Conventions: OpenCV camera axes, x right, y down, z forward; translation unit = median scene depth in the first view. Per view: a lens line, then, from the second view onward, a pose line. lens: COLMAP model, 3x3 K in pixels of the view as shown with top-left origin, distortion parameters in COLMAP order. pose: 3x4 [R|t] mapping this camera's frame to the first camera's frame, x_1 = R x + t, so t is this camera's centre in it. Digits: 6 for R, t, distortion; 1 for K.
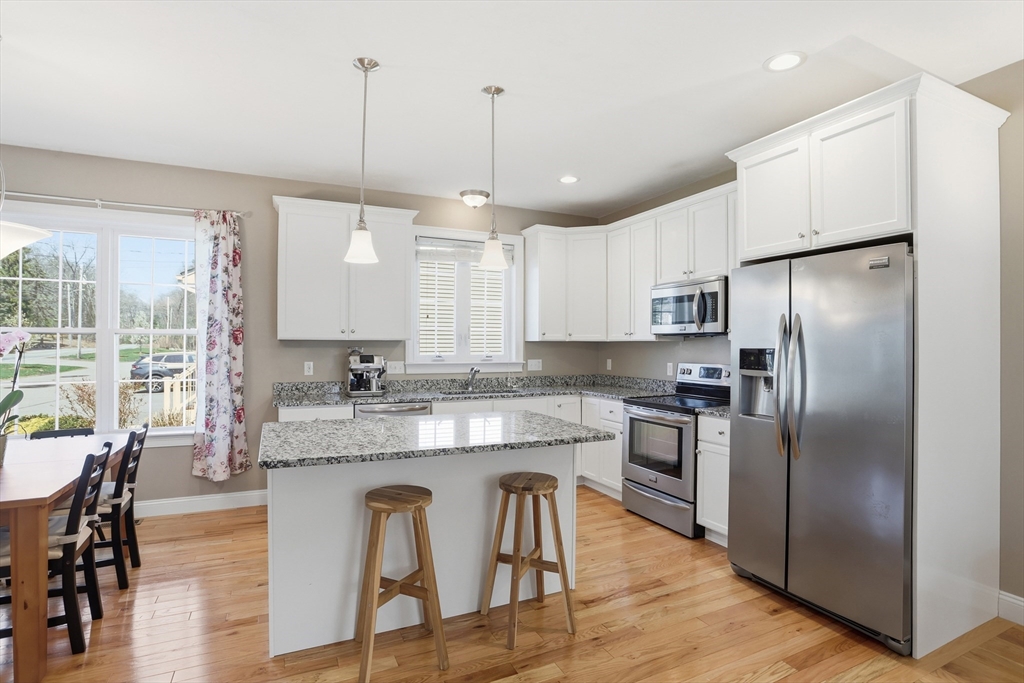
lens RADIAL K [[506.6, 0, 513.2], [0, 506.6, 342.3], [0, 0, 1]] dist [-0.080582, 0.037221]
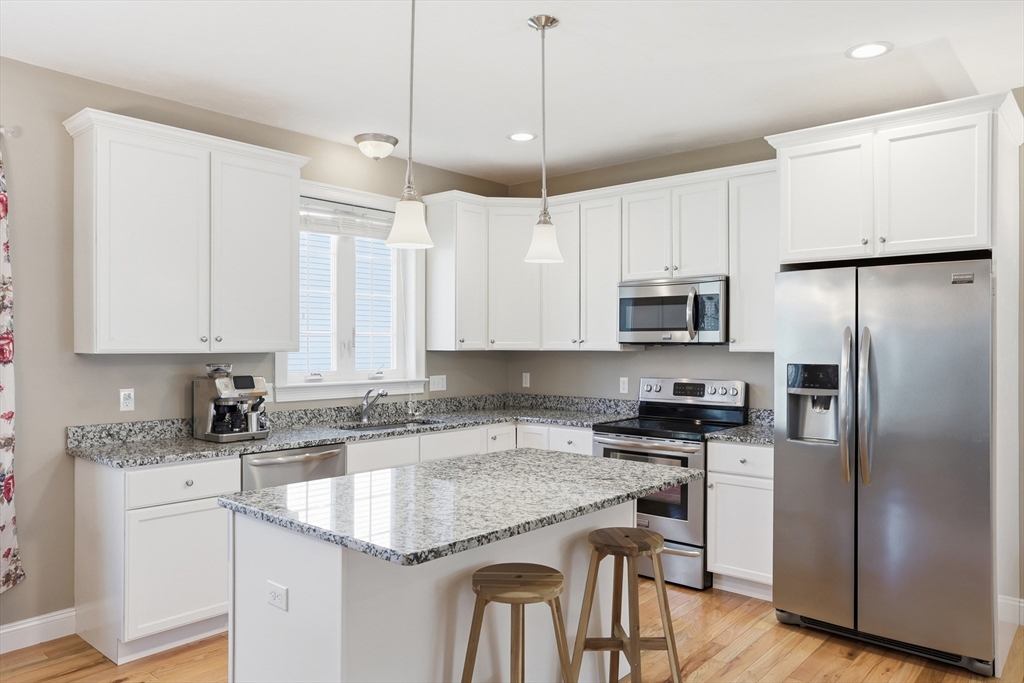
lens RADIAL K [[712.2, 0, 513.1], [0, 712.2, 343.6], [0, 0, 1]] dist [-0.047930, 0.055341]
pose [[0.917270, -0.002353, 0.398260, -0.348712], [0.000690, 0.999990, 0.004321, -0.020718], [-0.398266, -0.003689, 0.917262, 0.034726]]
